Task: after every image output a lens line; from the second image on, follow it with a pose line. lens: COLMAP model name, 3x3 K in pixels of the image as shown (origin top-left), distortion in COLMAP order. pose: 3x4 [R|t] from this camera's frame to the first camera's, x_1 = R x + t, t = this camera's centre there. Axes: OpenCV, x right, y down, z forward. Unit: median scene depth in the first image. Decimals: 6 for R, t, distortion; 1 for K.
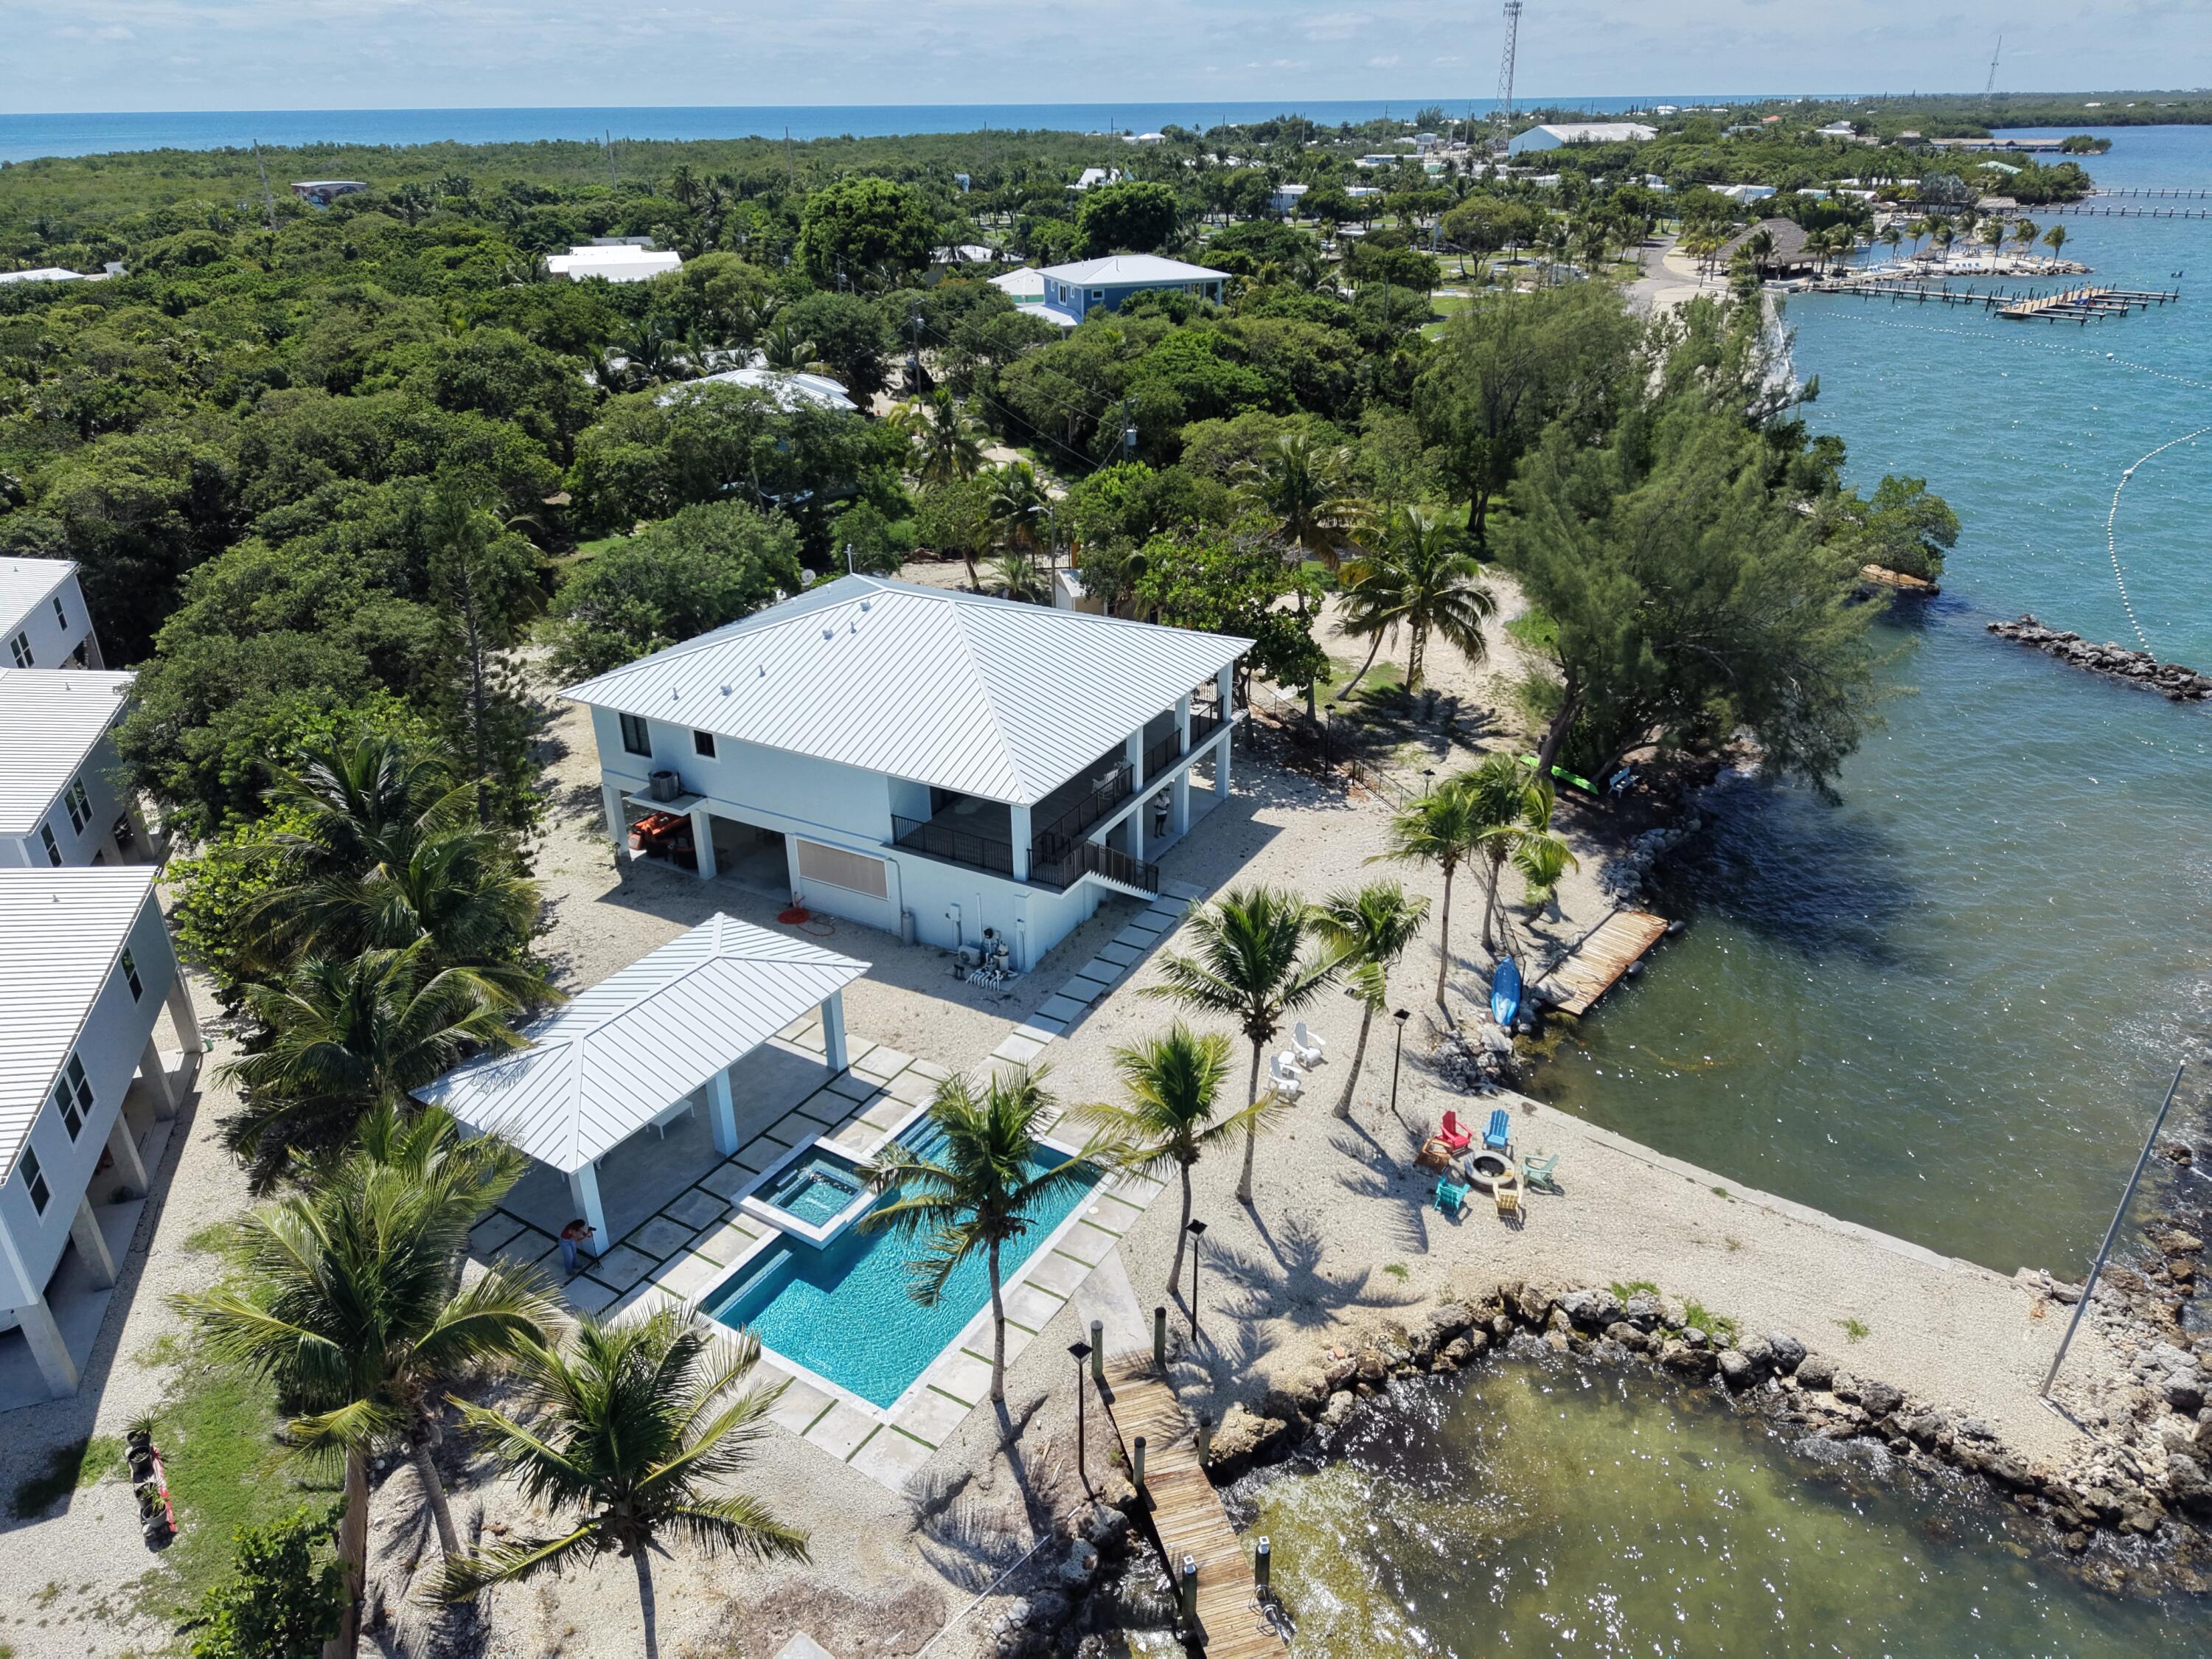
lens RADIAL K [[1490.9, 0, 1102.7], [0, 1490.9, 826.6], [0, 0, 1]] dist [0.042987, -0.040734]
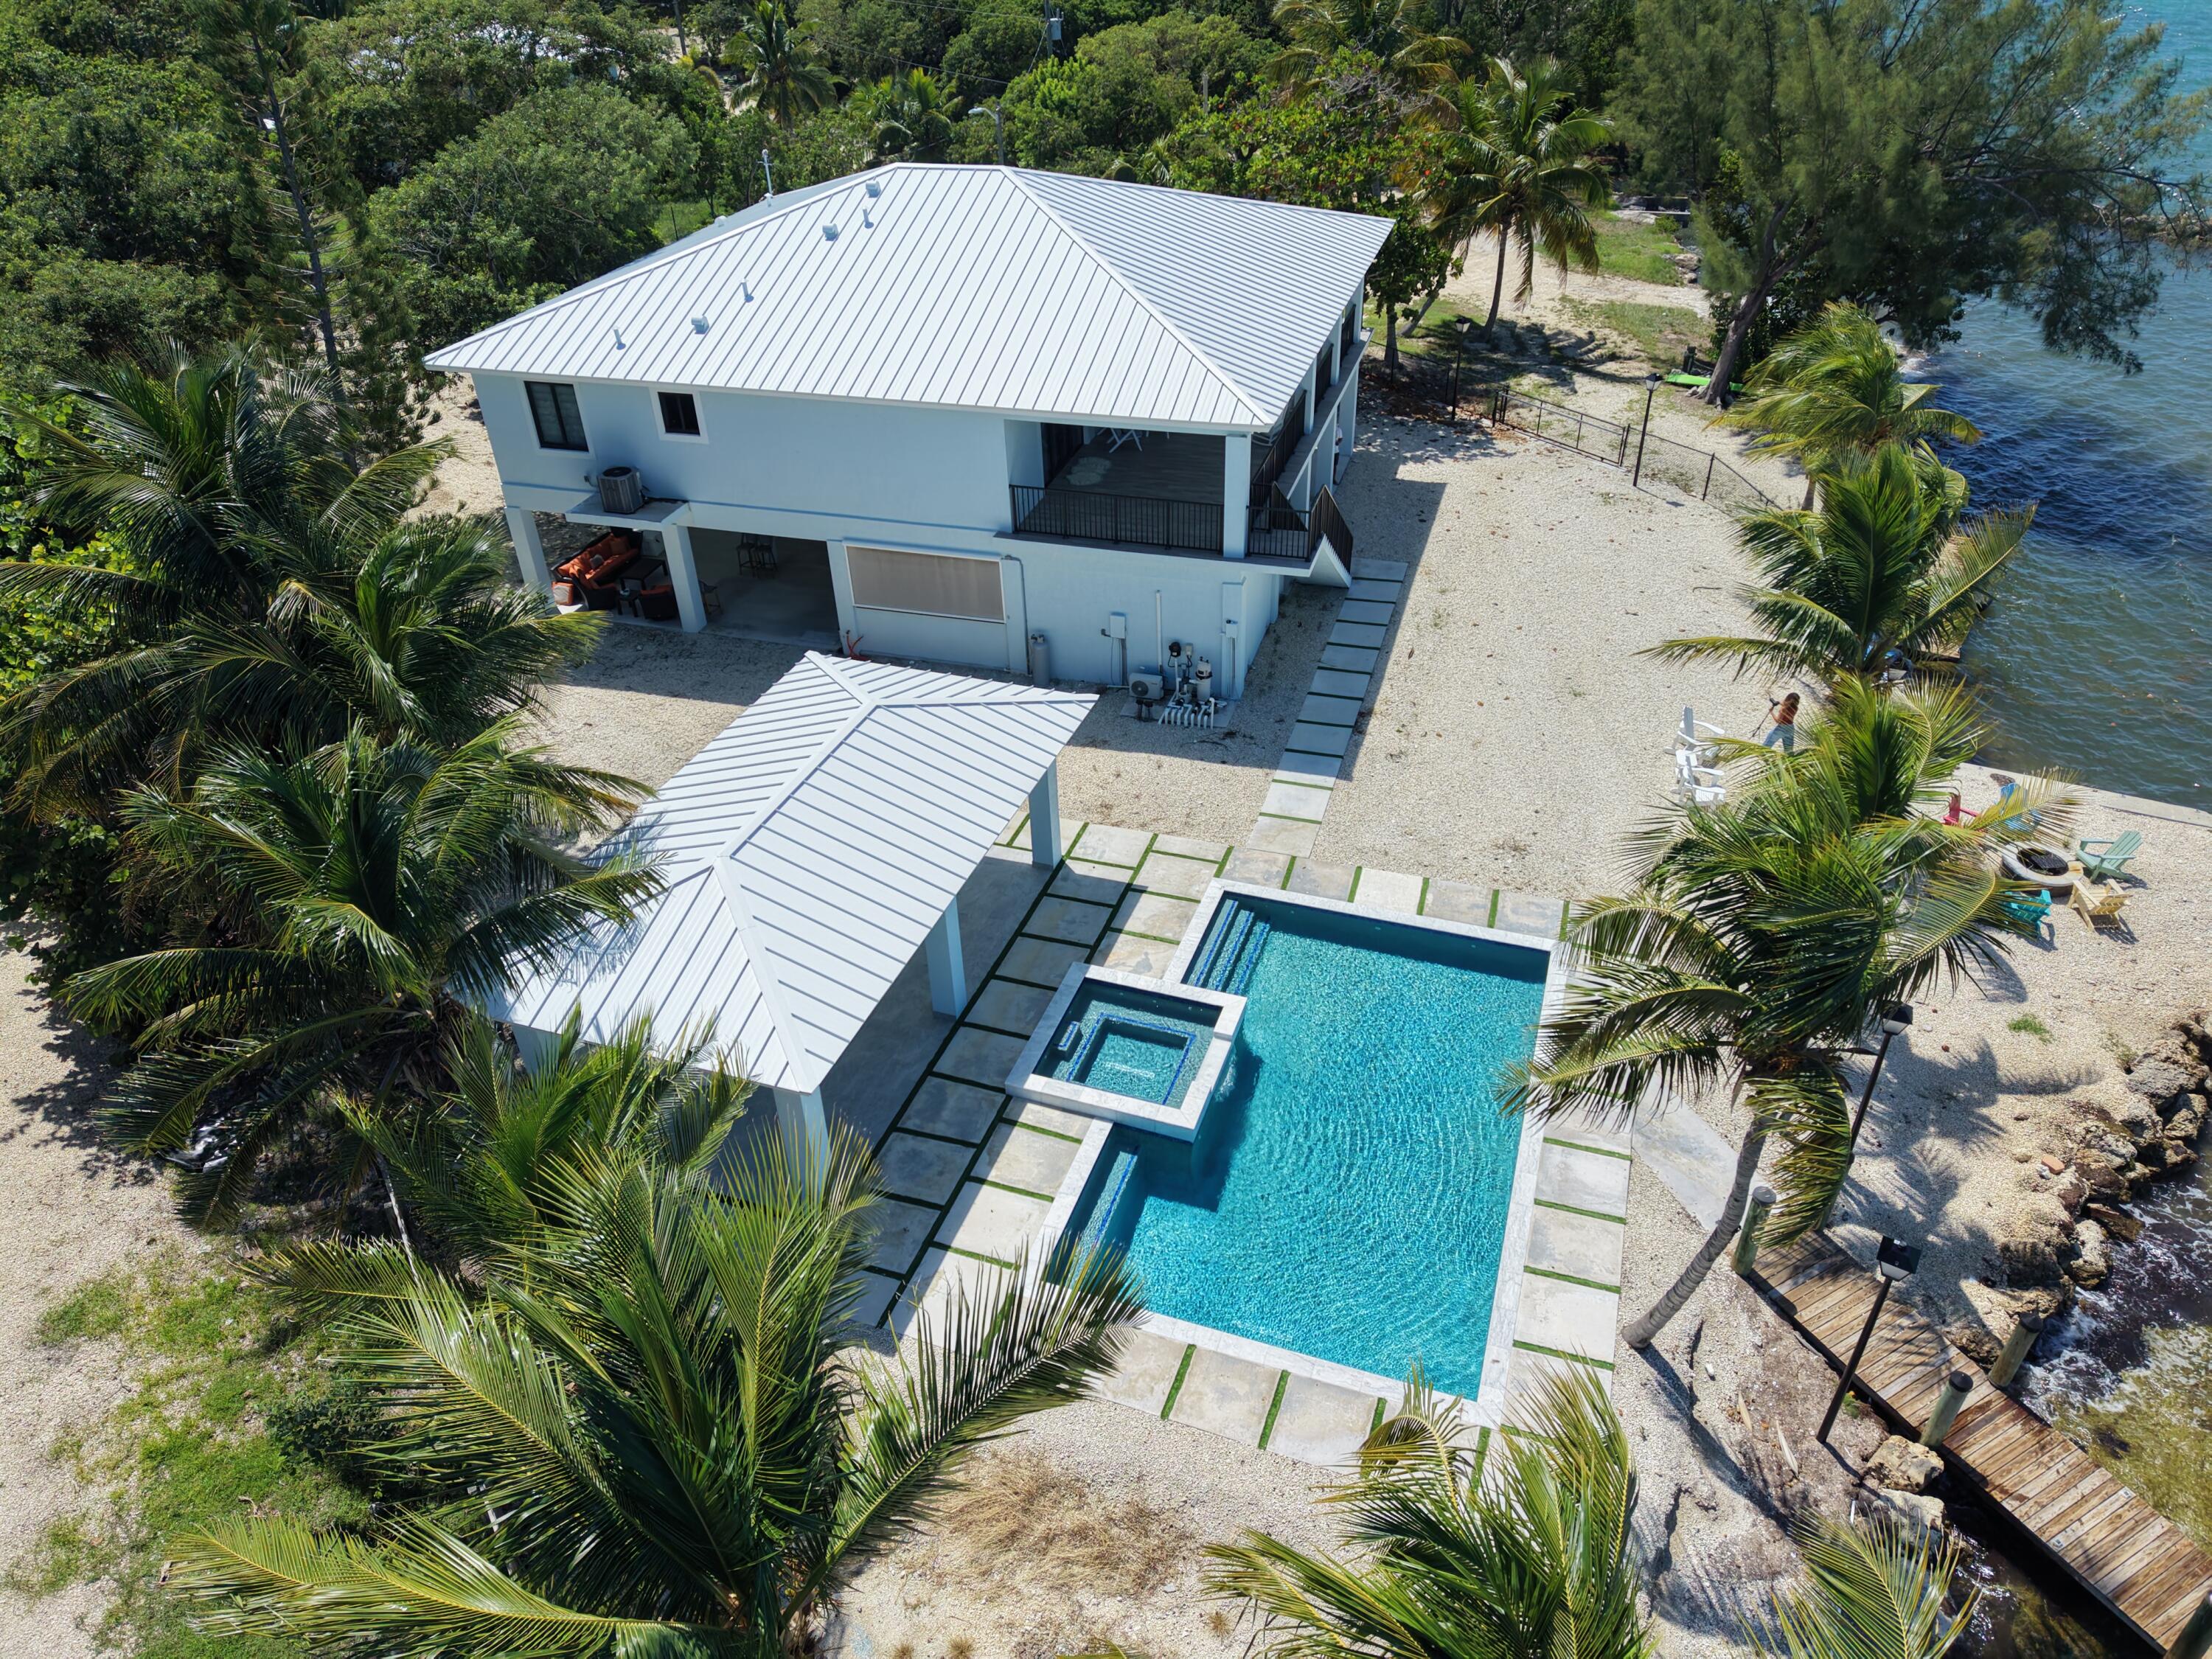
lens RADIAL K [[1490.9, 0, 1102.7], [0, 1490.9, 826.6], [0, 0, 1]] dist [0.042987, -0.040734]
pose [[0.976771, -0.135813, 0.165751, -0.235340], [0.111785, 0.982862, 0.146586, 0.049771], [-0.182818, -0.124652, 0.975212, 0.333850]]
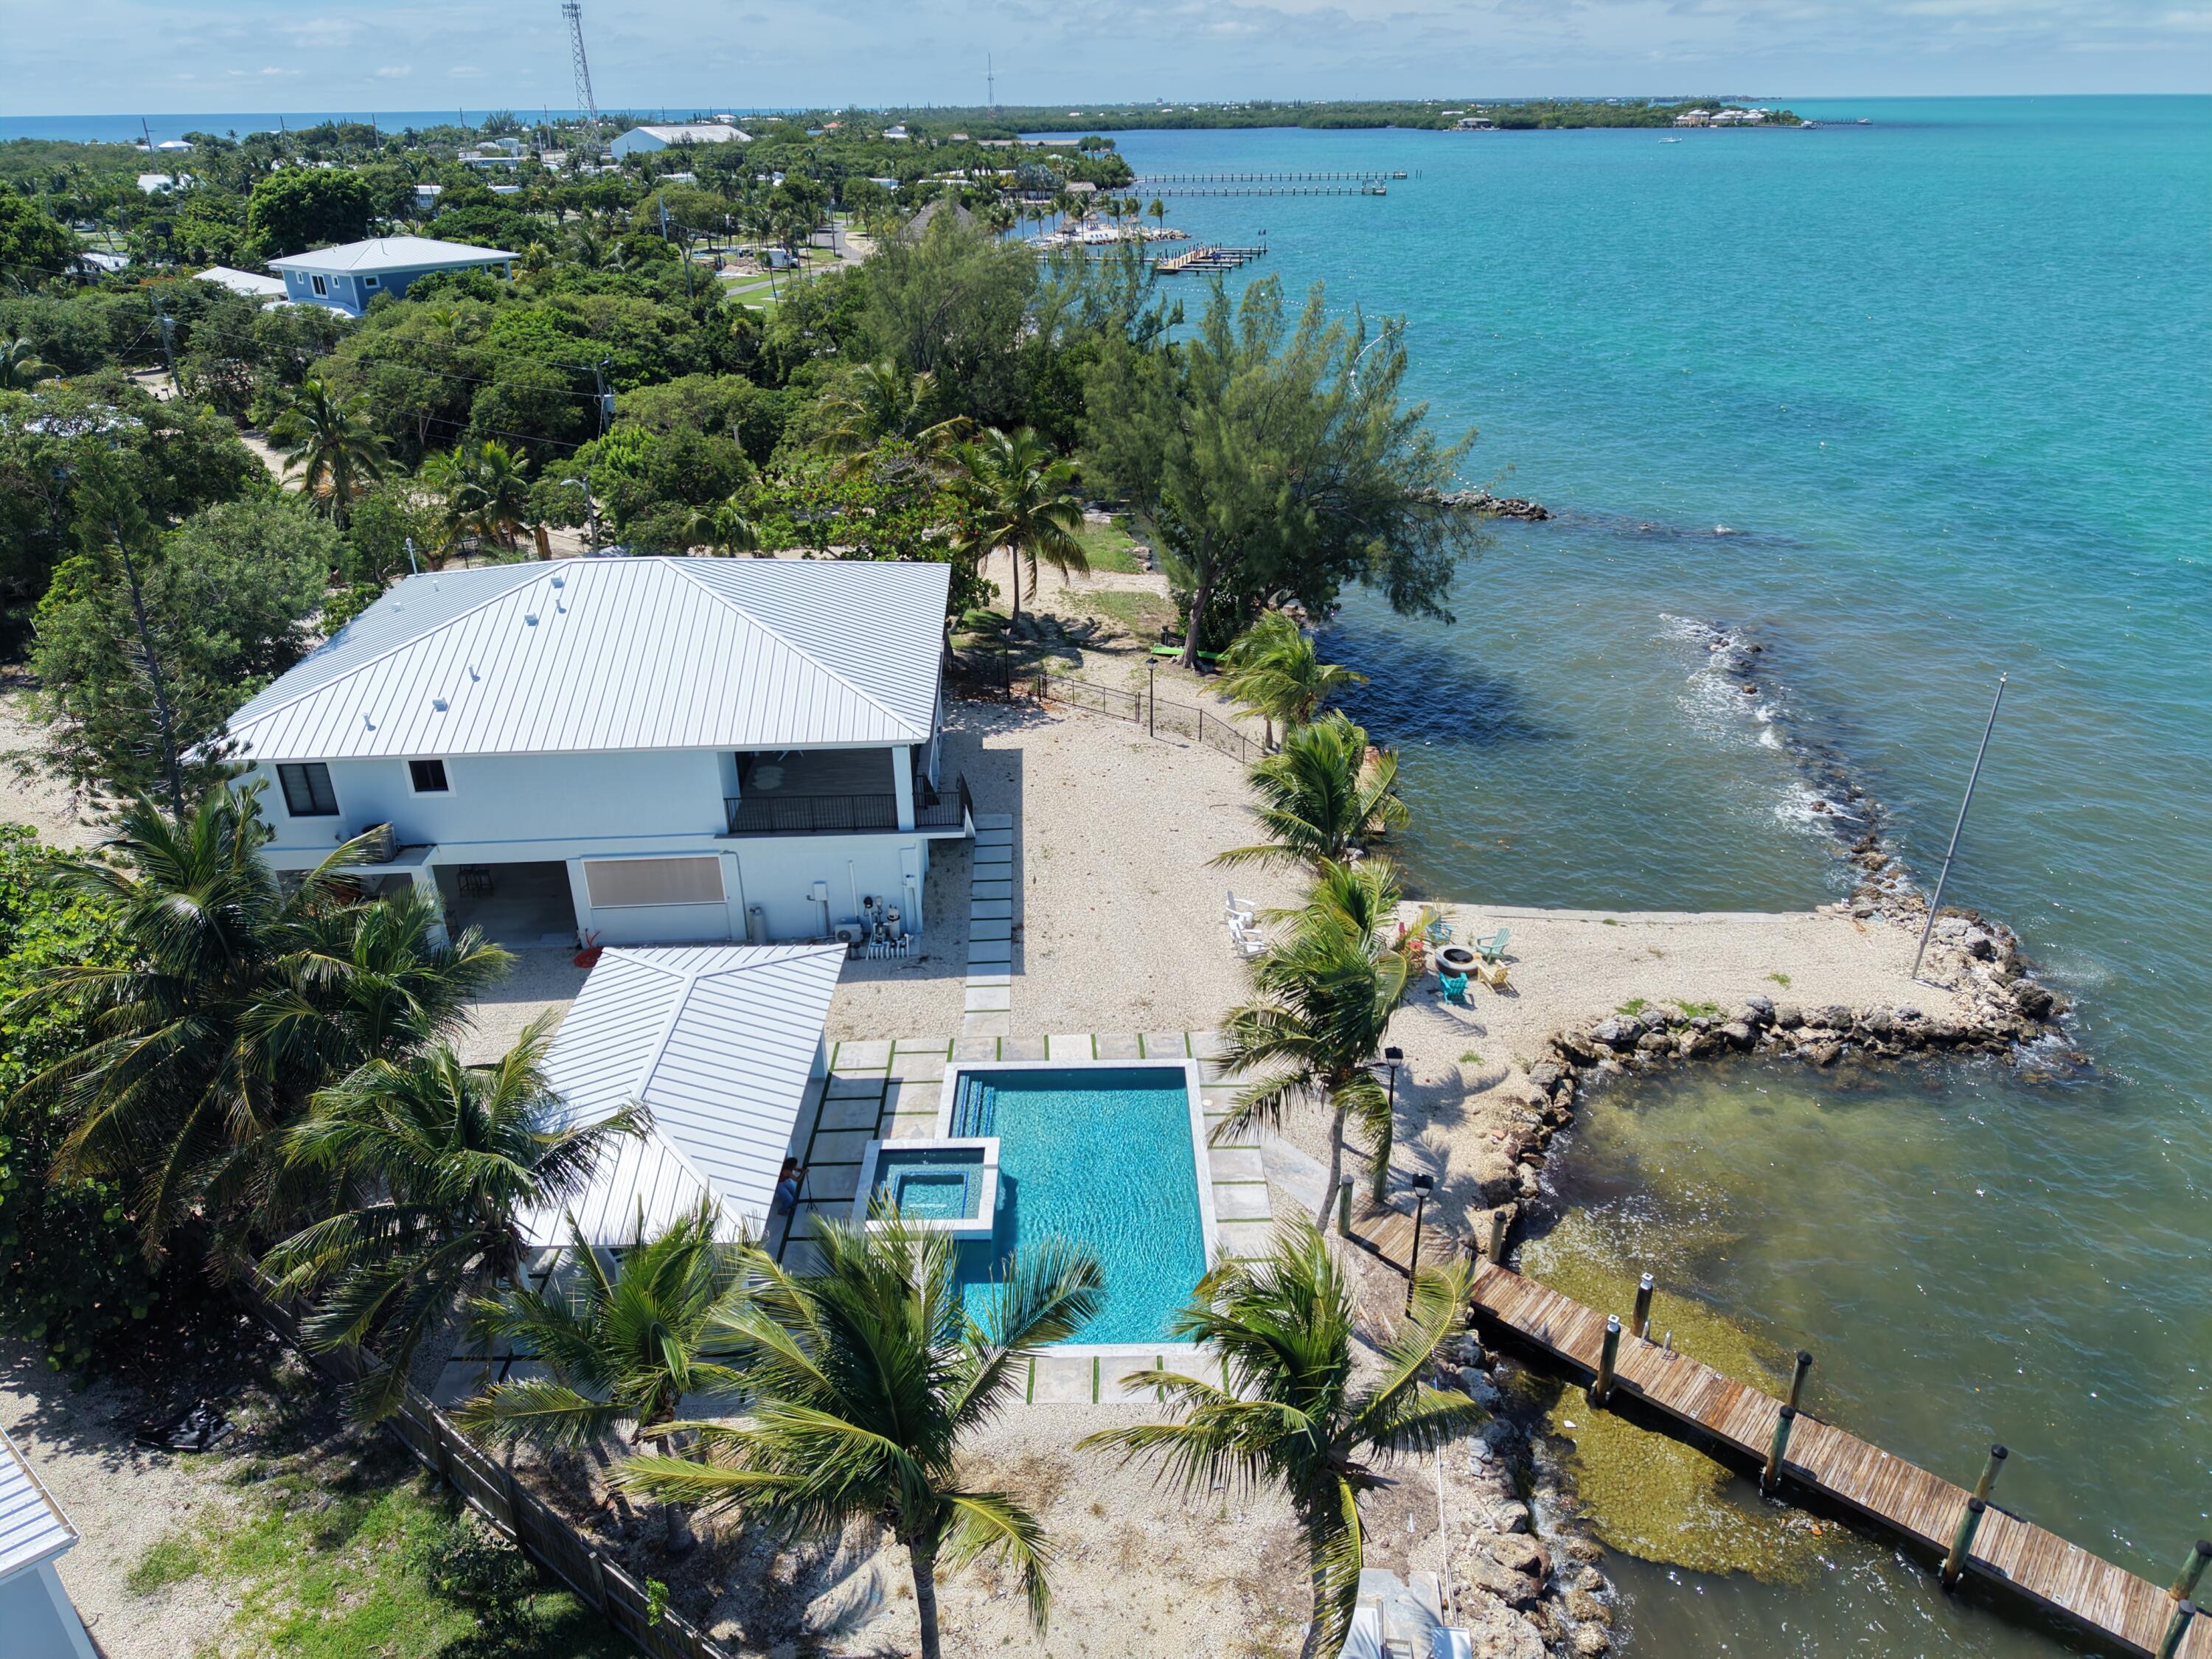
lens RADIAL K [[1490.9, 0, 1102.7], [0, 1490.9, 826.6], [0, 0, 1]] dist [0.042987, -0.040734]
pose [[0.842759, -0.233658, 0.484934, -0.384650], [0.237750, 0.969818, 0.054110, 0.013853], [-0.482941, 0.069692, 0.872875, 0.146539]]
